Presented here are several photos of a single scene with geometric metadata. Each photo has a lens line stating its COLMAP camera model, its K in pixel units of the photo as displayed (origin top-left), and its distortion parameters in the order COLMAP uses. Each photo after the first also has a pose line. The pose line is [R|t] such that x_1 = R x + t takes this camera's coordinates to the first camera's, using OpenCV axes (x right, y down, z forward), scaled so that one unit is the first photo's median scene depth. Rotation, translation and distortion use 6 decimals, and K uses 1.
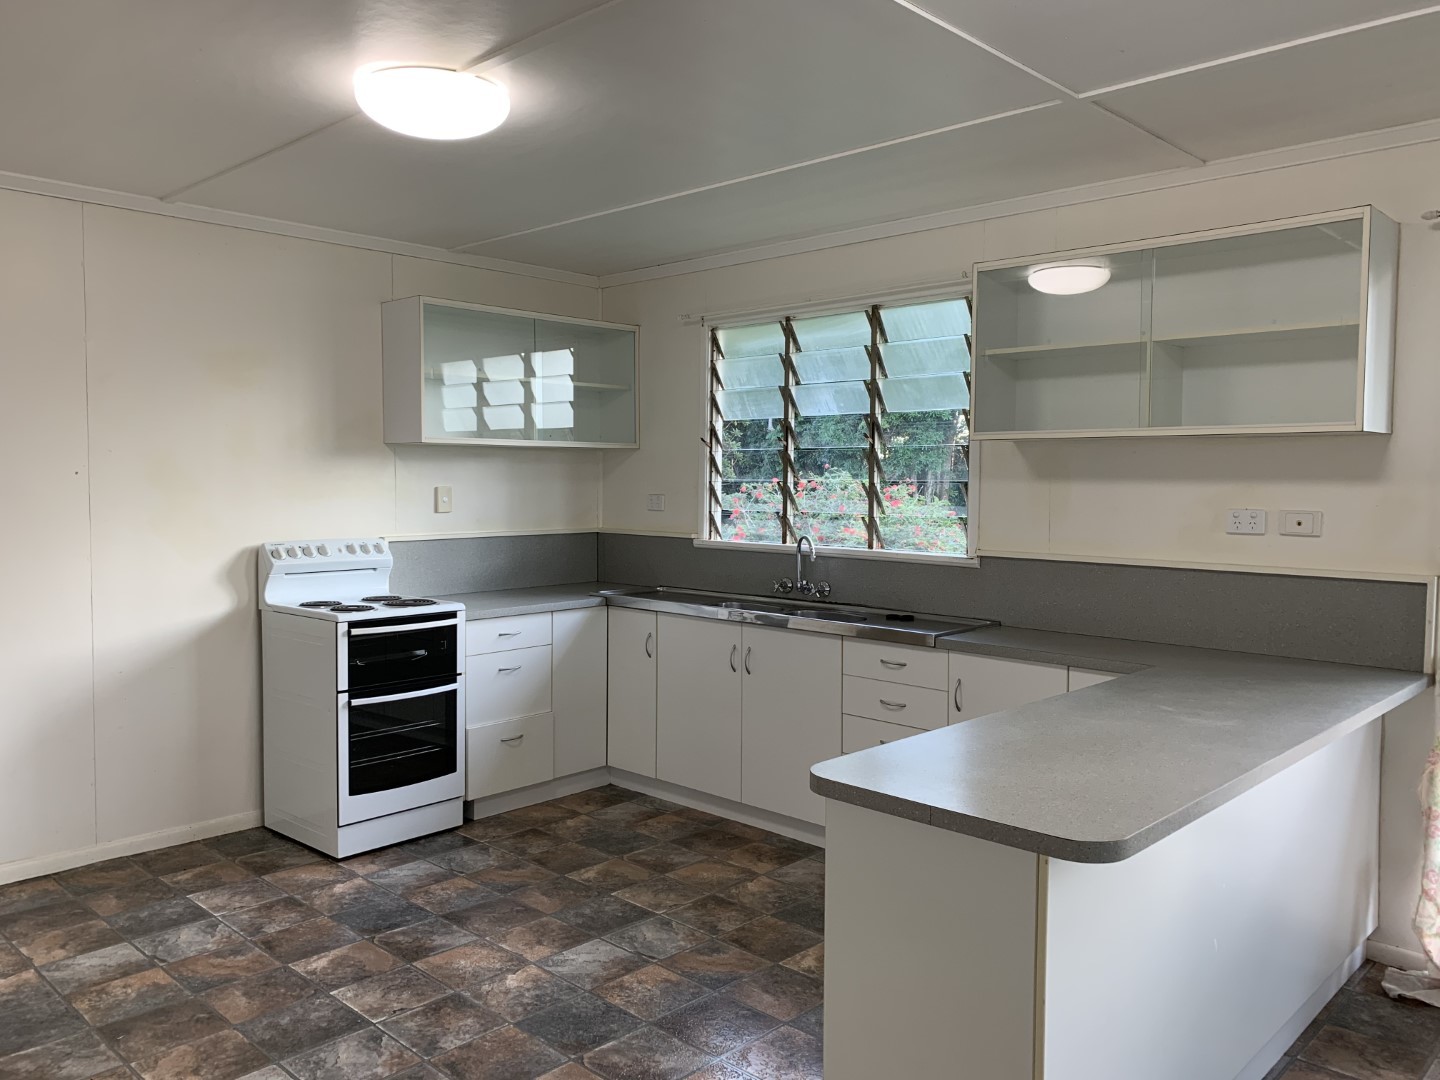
lens RADIAL K [[1114.9, 0, 712.1], [0, 1114.9, 545.1], [0, 0, 1]] dist [0.033788, -0.070417]
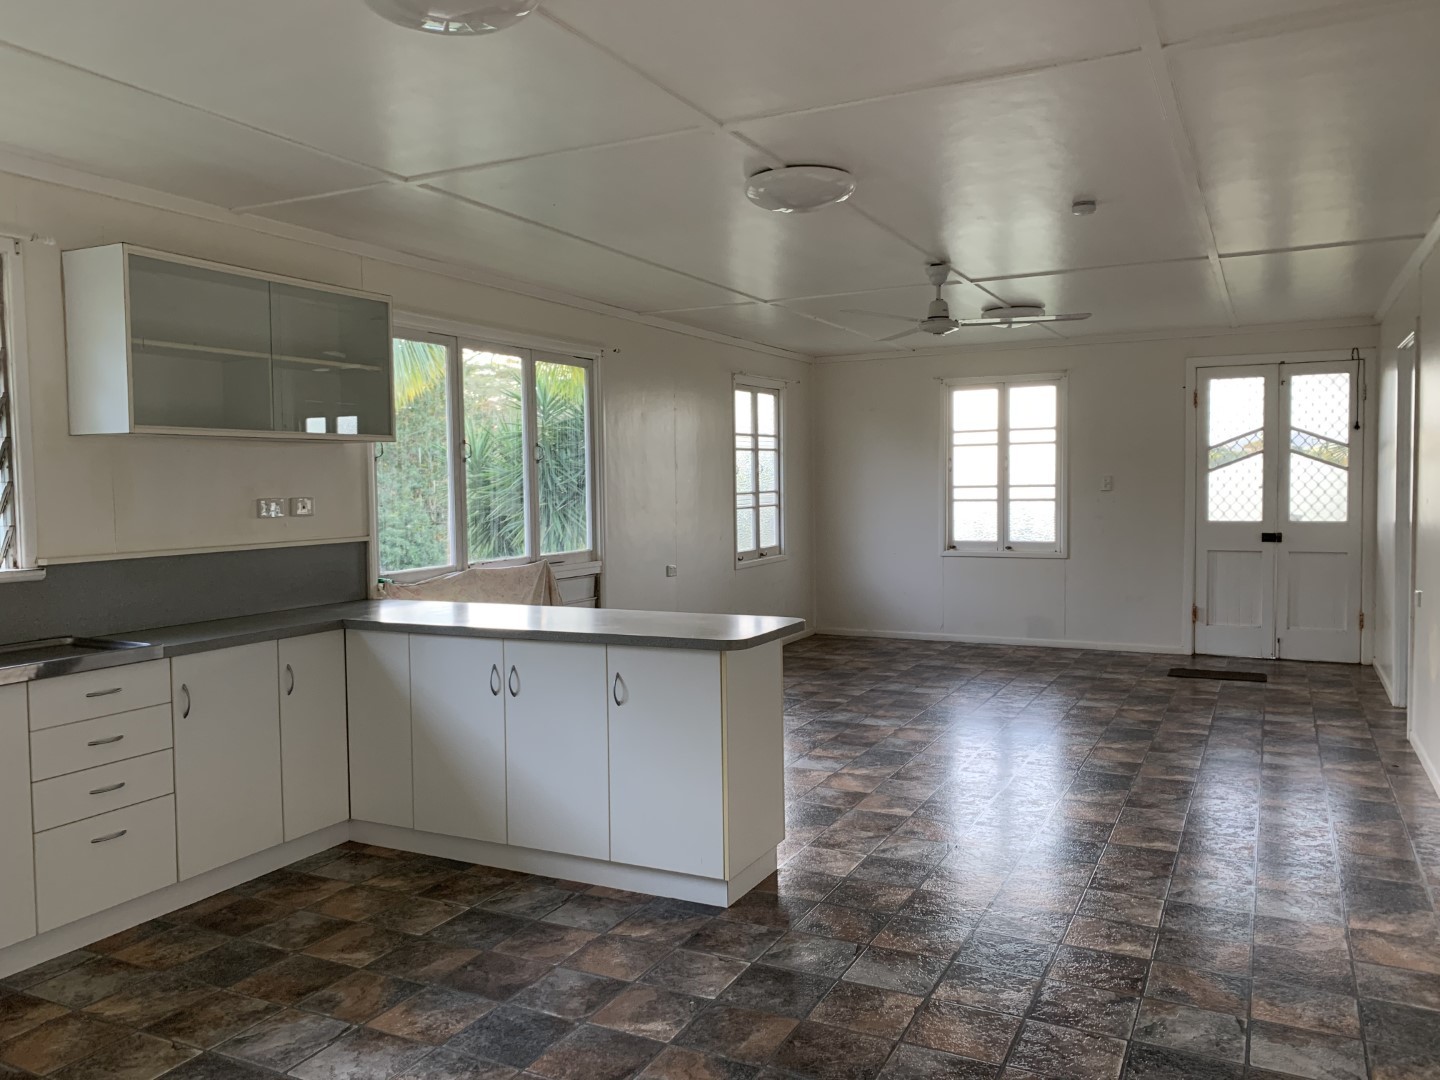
lens RADIAL K [[1114.9, 0, 713.2], [0, 1114.9, 534.9], [0, 0, 1]] dist [0.033788, -0.070417]
pose [[-0.304846, -0.043546, 0.951406, -0.980654], [0.075469, 0.994709, 0.069709, -0.053980], [-0.949407, 0.093052, -0.299947, 0.985356]]
